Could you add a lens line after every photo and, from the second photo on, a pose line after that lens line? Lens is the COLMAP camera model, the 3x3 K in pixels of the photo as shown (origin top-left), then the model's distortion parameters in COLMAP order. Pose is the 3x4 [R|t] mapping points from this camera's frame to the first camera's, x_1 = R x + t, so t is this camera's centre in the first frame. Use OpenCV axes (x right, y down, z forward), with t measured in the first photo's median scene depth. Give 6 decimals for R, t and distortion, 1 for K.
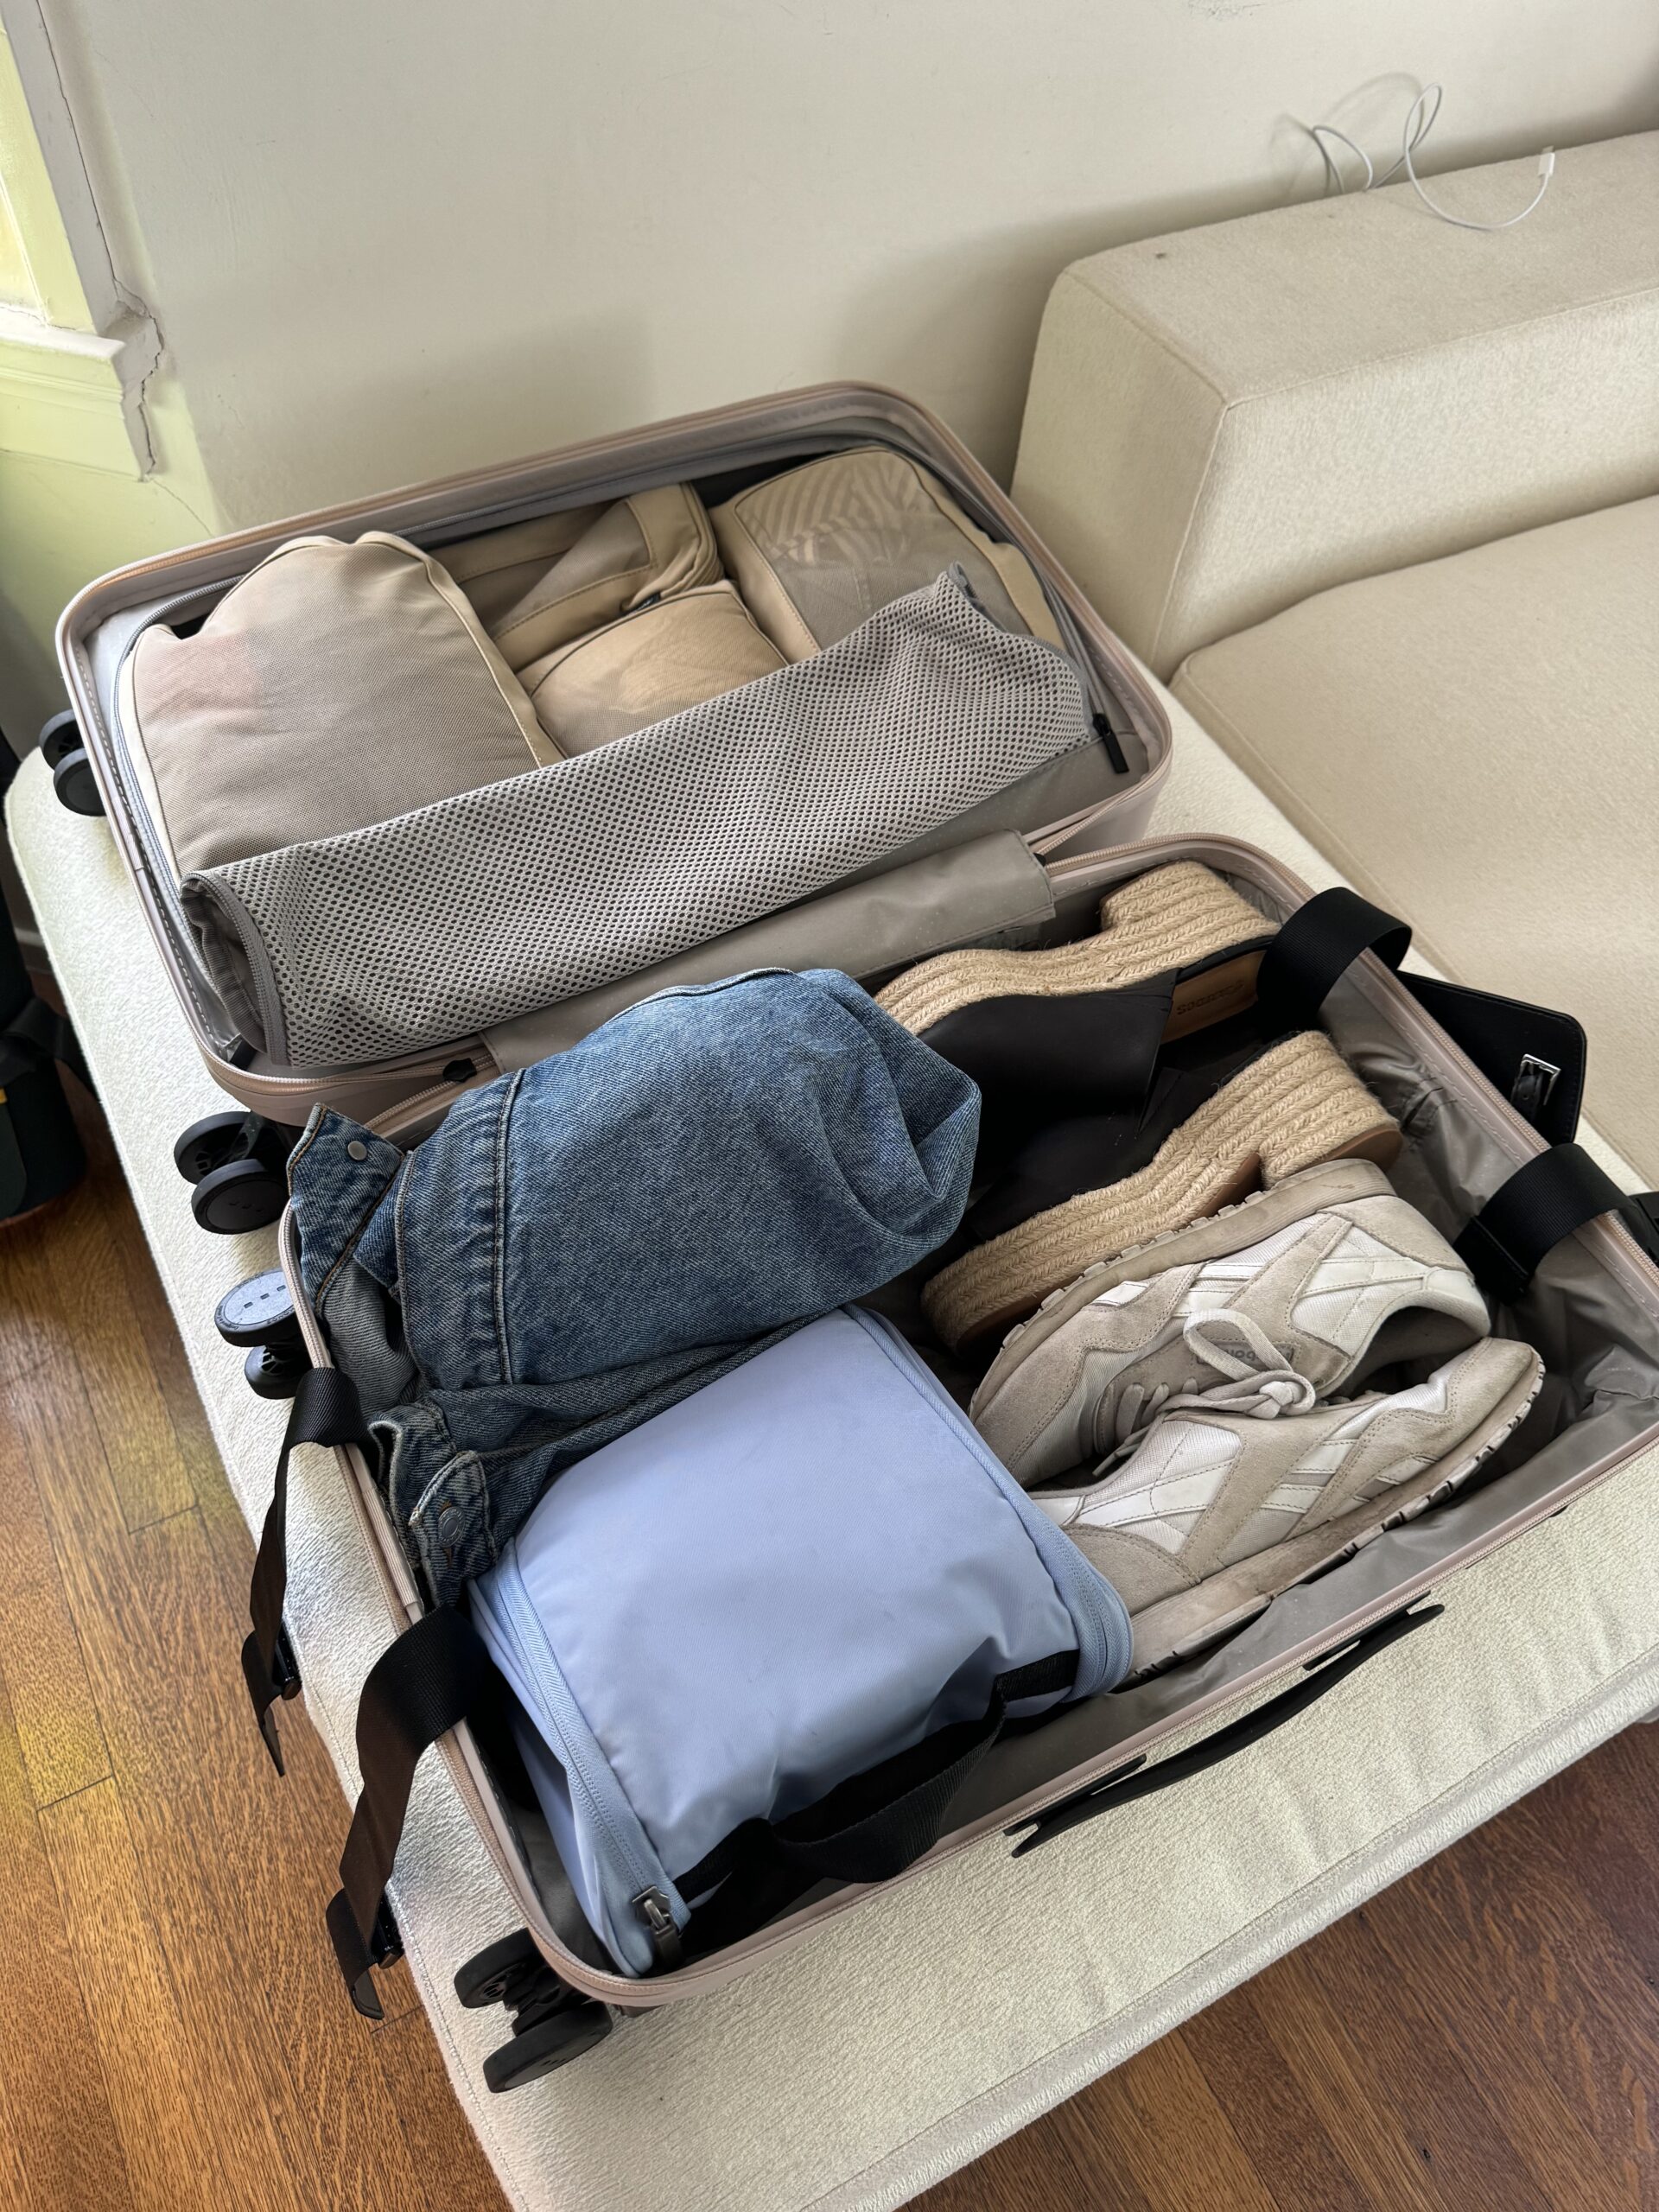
lens RADIAL K [[1726.8, 0, 829.5], [0, 1726.8, 1106.0], [0, 0, 1]] dist [0.001052, 0.000383]
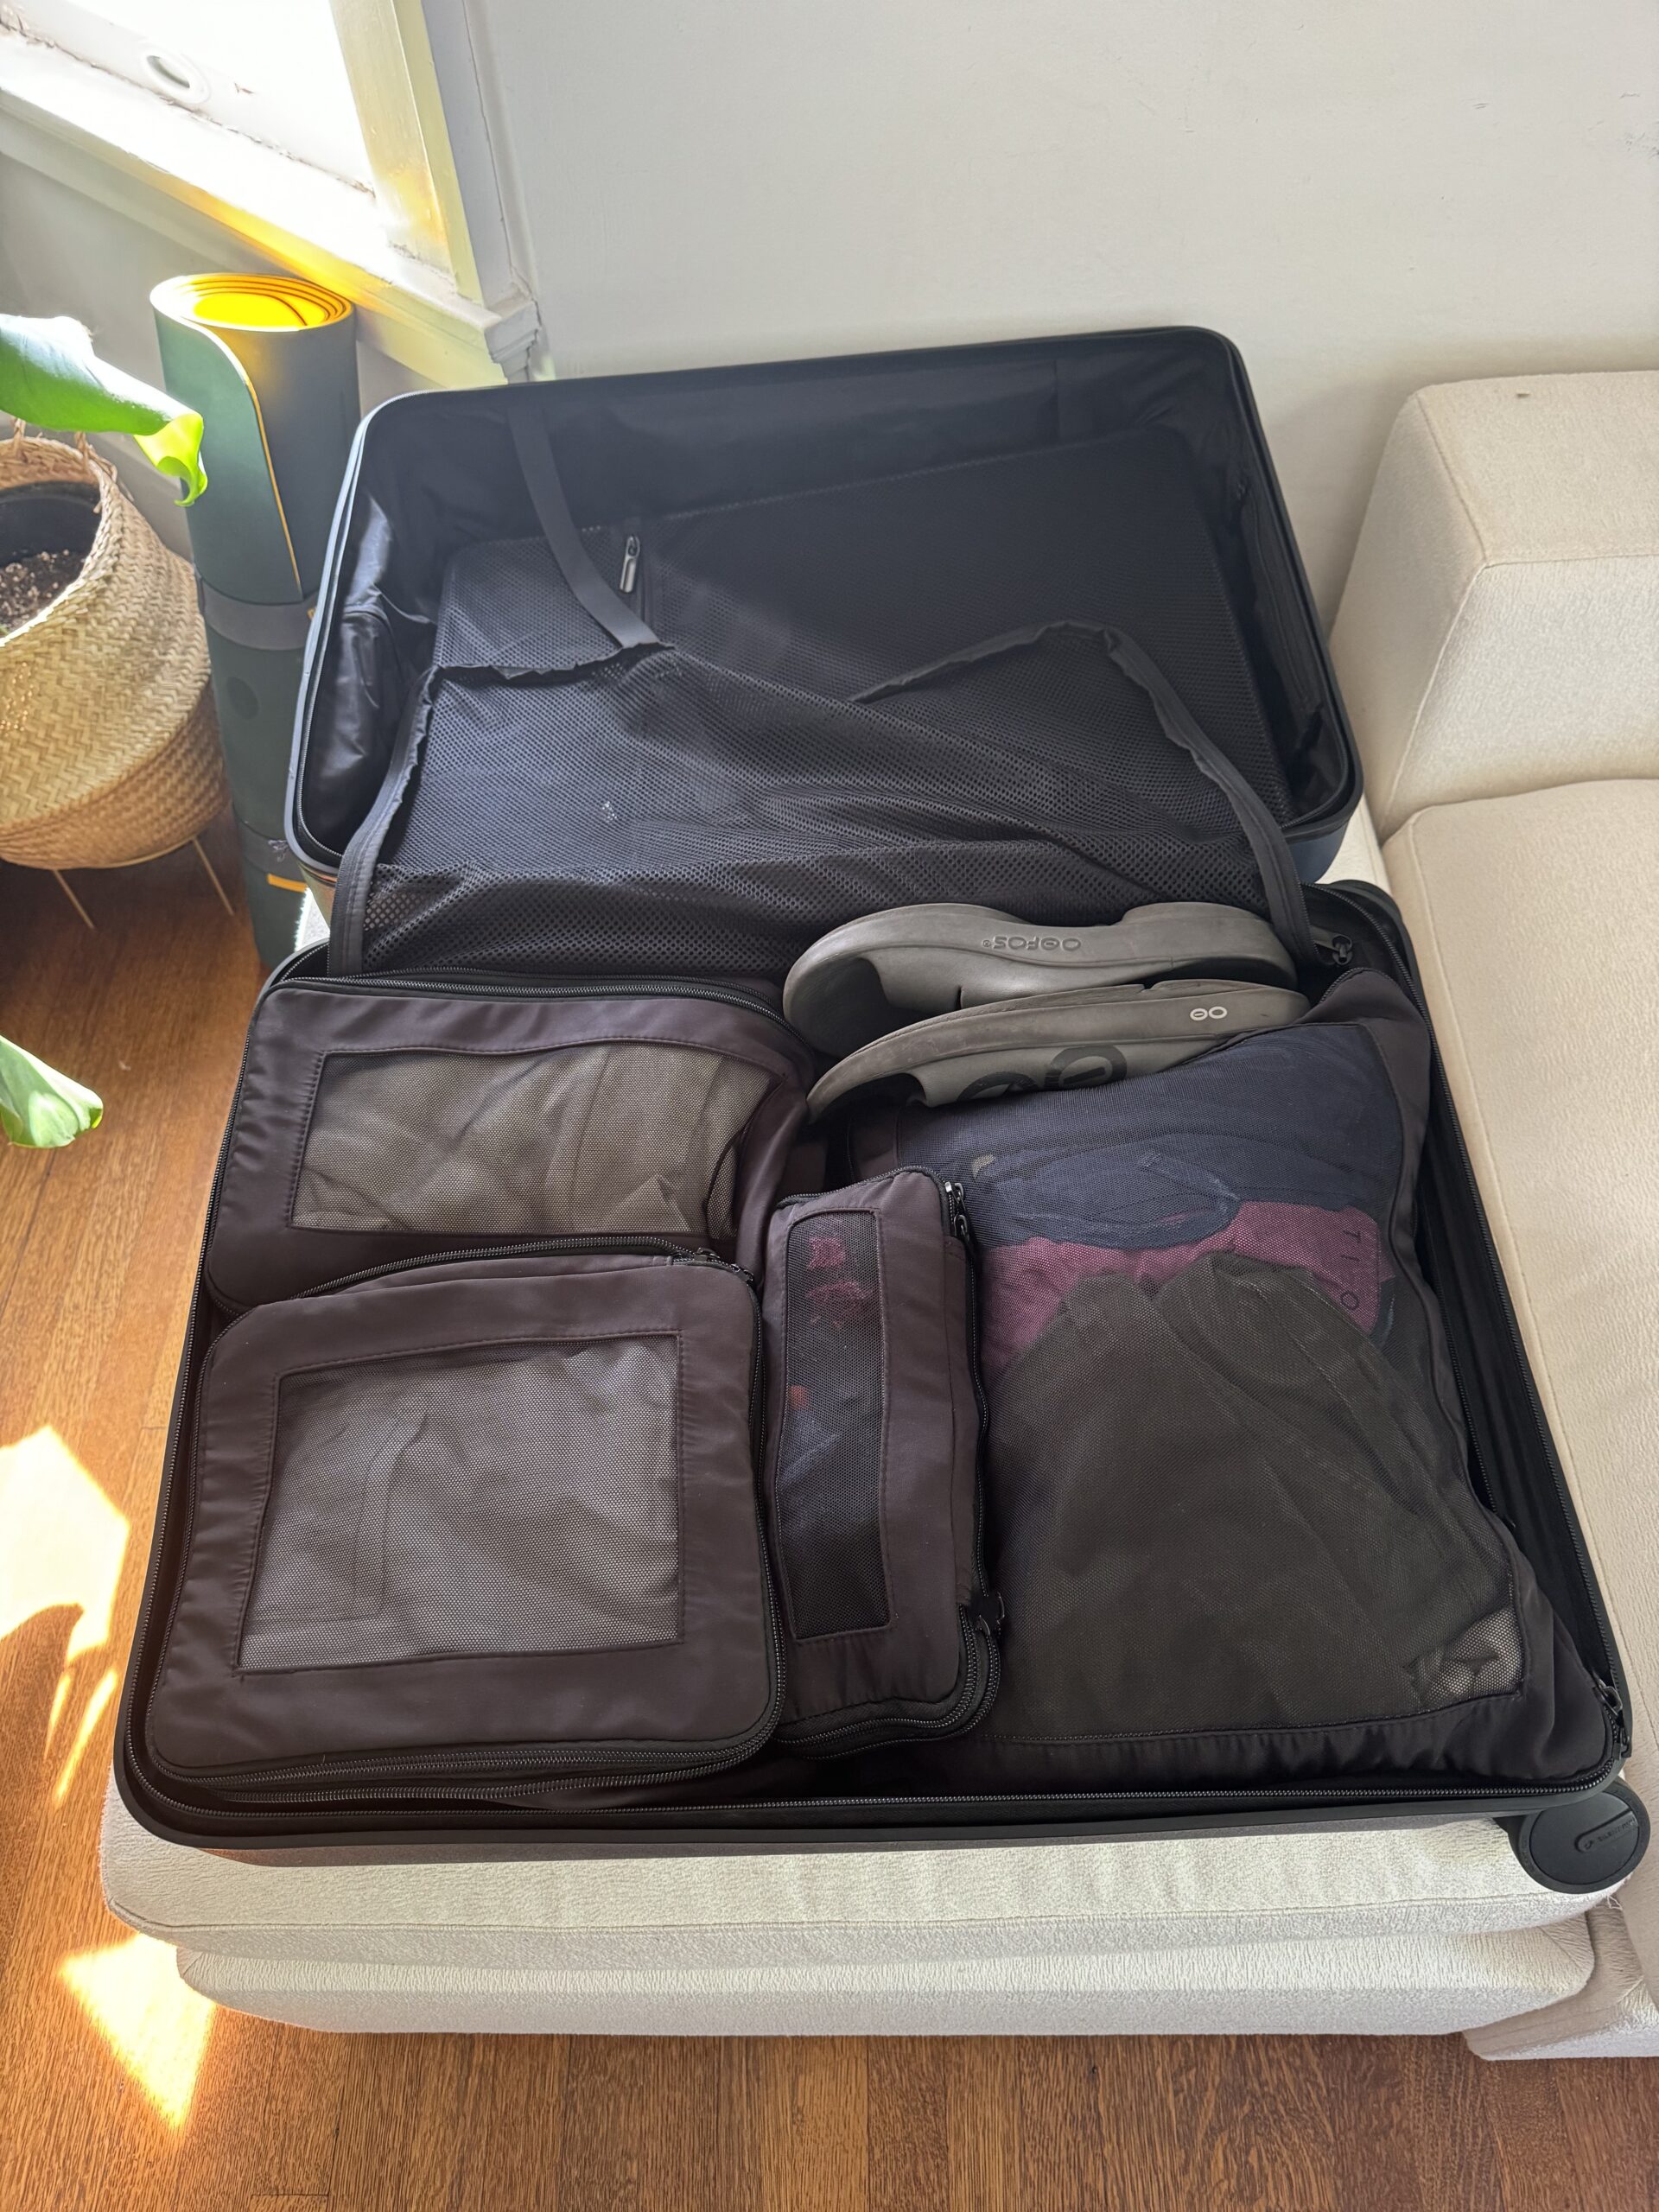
lens RADIAL K [[1726.8, 0, 829.5], [0, 1726.8, 1106.0], [0, 0, 1]] dist [0.001052, 0.000383]
pose [[0.866089, 0.331197, -0.374430, 0.365373], [-0.325973, 0.942050, 0.079271, -0.080002], [0.378986, 0.053398, 0.923860, -0.000159]]
